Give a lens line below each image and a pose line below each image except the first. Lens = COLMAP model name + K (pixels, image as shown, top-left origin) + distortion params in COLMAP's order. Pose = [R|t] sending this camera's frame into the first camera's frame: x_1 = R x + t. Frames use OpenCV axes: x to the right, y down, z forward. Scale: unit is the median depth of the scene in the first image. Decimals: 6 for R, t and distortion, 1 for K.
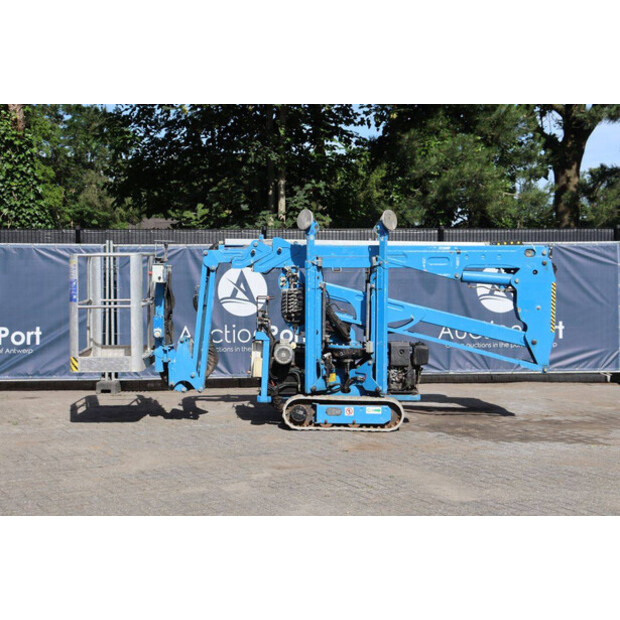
lens RADIAL K [[958.3, 0, 323.7], [0, 958.3, 321.6], [0, 0, 1]] dist [0.095156, 0.060211]
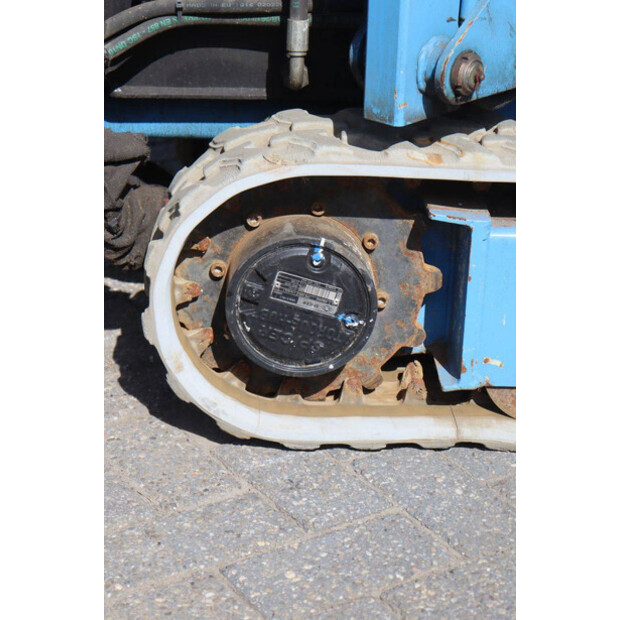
lens RADIAL K [[1430.6, 0, 308.4], [0, 1430.6, 307.3], [0, 0, 1]] dist [0.432202, 0.041810]
pose [[0.999852, 0.001414, 0.017149, -0.026922], [-0.006783, 0.948312, 0.317267, 0.044517], [-0.015814, -0.317336, 0.948181, 0.830581]]
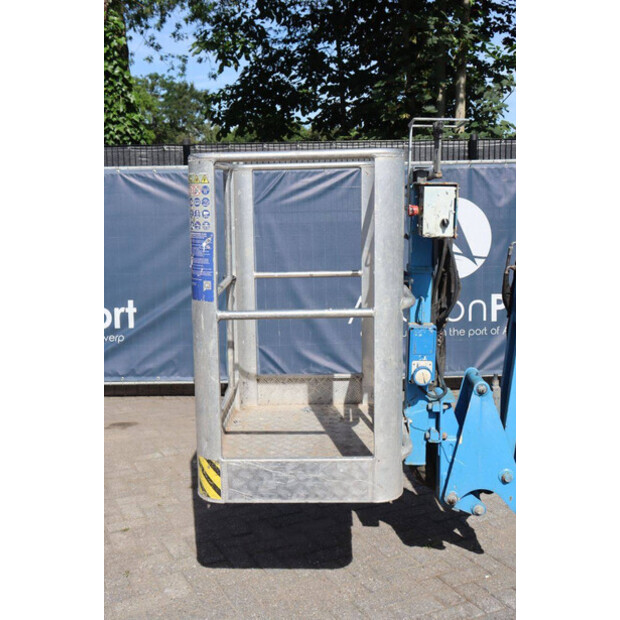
lens RADIAL K [[714.0, 0, 310.0], [0, 714.0, 310.0], [0, 0, 1]] dist [-0.007134, 0.020177]
pose [[0.997930, -0.006587, -0.063975, -0.196294], [0.012184, 0.996090, 0.087496, -0.036431], [0.063148, -0.088094, 0.994109, 0.716676]]
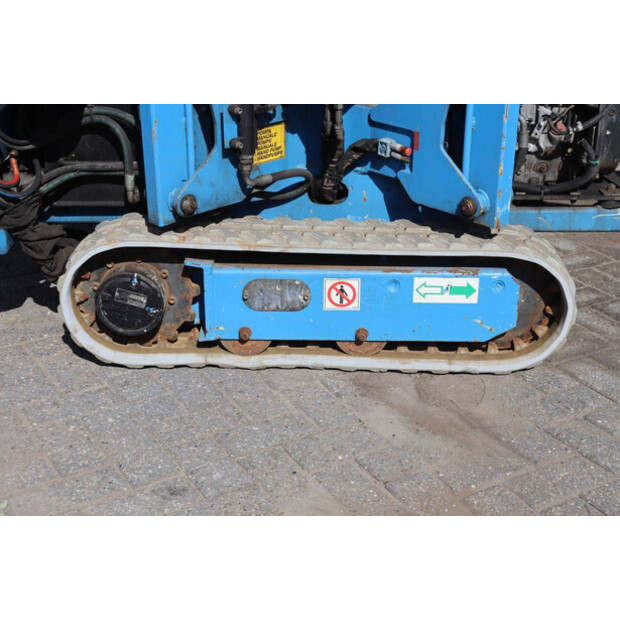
lens RADIAL K [[1017.6, 0, 319.8], [0, 1017.6, 310.2], [0, 0, 1]] dist [0.137852, 0.139947]
pose [[0.999950, -0.001856, -0.009871, 0.023209], [0.005140, 0.938910, 0.344124, 0.010691], [0.008629, -0.344158, 0.938872, 0.746636]]
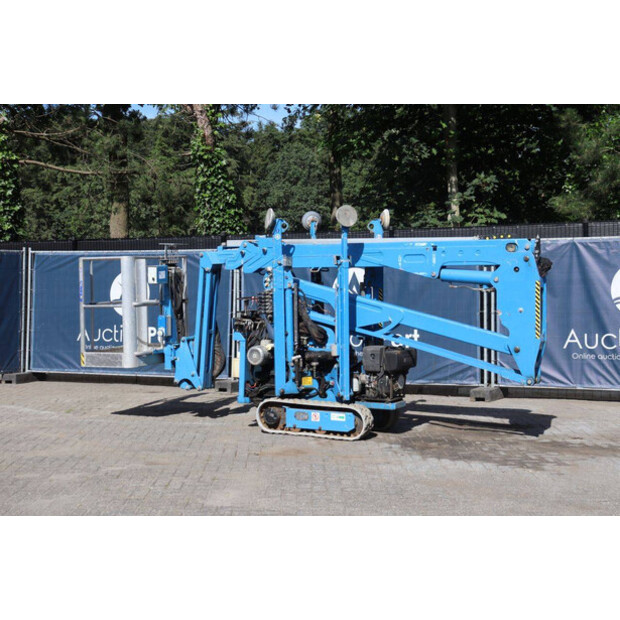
lens RADIAL K [[1017.6, 0, 319.8], [0, 1017.6, 310.2], [0, 0, 1]] dist [0.137852, 0.139947]
pose [[0.879534, 0.006429, -0.475793, 0.503611], [-0.016431, 0.999723, -0.016865, 0.004090], [0.475552, 0.022651, 0.879396, 0.101086]]
